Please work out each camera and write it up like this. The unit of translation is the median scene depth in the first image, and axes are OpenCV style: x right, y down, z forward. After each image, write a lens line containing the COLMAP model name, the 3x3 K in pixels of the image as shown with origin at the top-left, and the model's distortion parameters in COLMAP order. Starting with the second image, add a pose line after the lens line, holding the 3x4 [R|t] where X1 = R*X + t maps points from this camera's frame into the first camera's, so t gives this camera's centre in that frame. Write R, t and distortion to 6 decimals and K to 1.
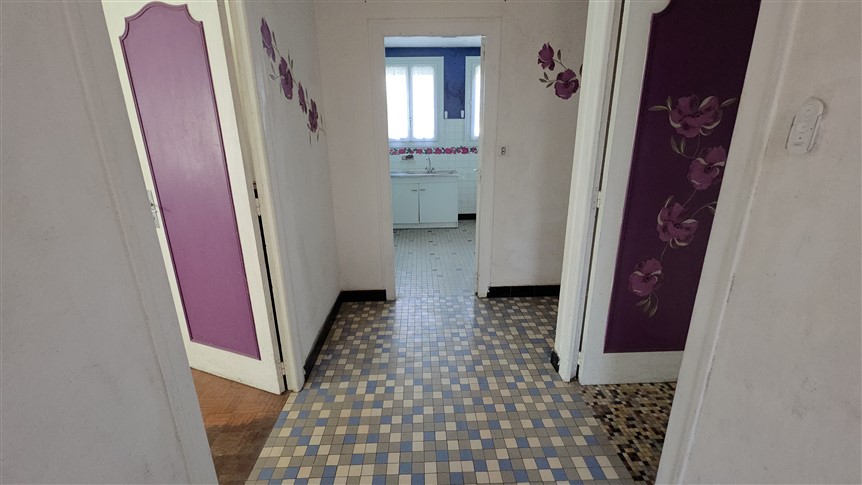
lens RADIAL K [[342.3, 0, 427.8], [0, 342.3, 238.6], [0, 0, 1]] dist [0.001305, 0.000230]
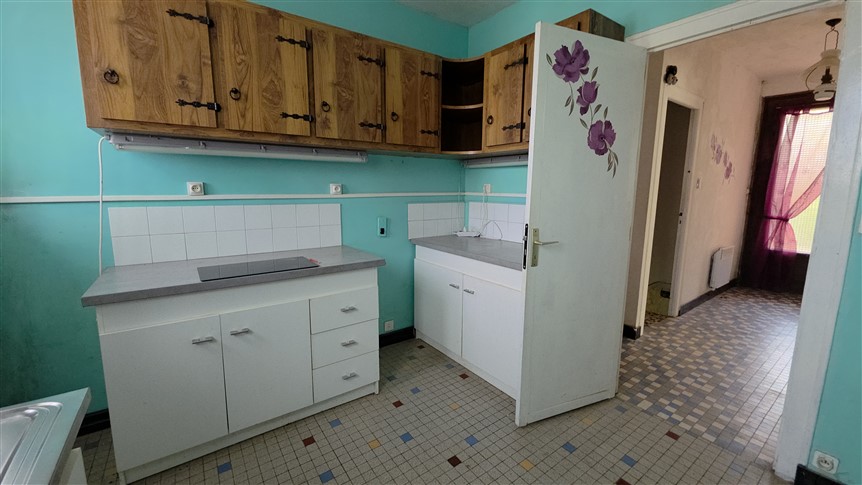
lens RADIAL K [[342.3, 0, 427.8], [0, 342.3, 238.6], [0, 0, 1]] dist [0.001305, 0.000230]
pose [[-0.560050, -0.113889, 0.820593, -0.270532], [0.227691, 0.931202, 0.284639, -0.623511], [-0.796555, 0.346254, -0.495589, 2.264670]]
